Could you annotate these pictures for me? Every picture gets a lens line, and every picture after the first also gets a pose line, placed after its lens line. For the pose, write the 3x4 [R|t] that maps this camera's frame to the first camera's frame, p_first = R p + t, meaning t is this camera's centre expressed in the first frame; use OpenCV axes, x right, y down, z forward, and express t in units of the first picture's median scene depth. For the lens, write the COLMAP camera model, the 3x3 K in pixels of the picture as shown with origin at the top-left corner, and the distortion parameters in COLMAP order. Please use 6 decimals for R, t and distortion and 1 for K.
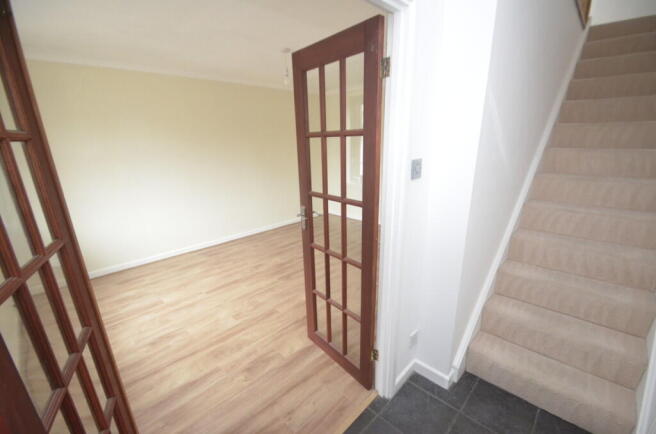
lens RADIAL K [[290.6, 0, 333.2], [0, 290.6, 233.0], [0, 0, 1]] dist [0.002398, -0.009543]
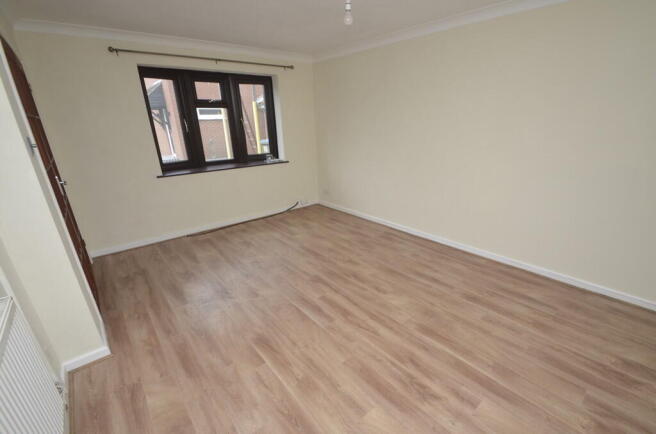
lens RADIAL K [[290.6, 0, 333.2], [0, 290.6, 233.0], [0, 0, 1]] dist [0.002398, -0.009543]
pose [[-0.110869, 0.377587, -0.919313, 0.643563], [-0.287620, 0.873241, 0.393351, -0.359133], [0.951306, 0.308023, 0.011786, 1.135754]]
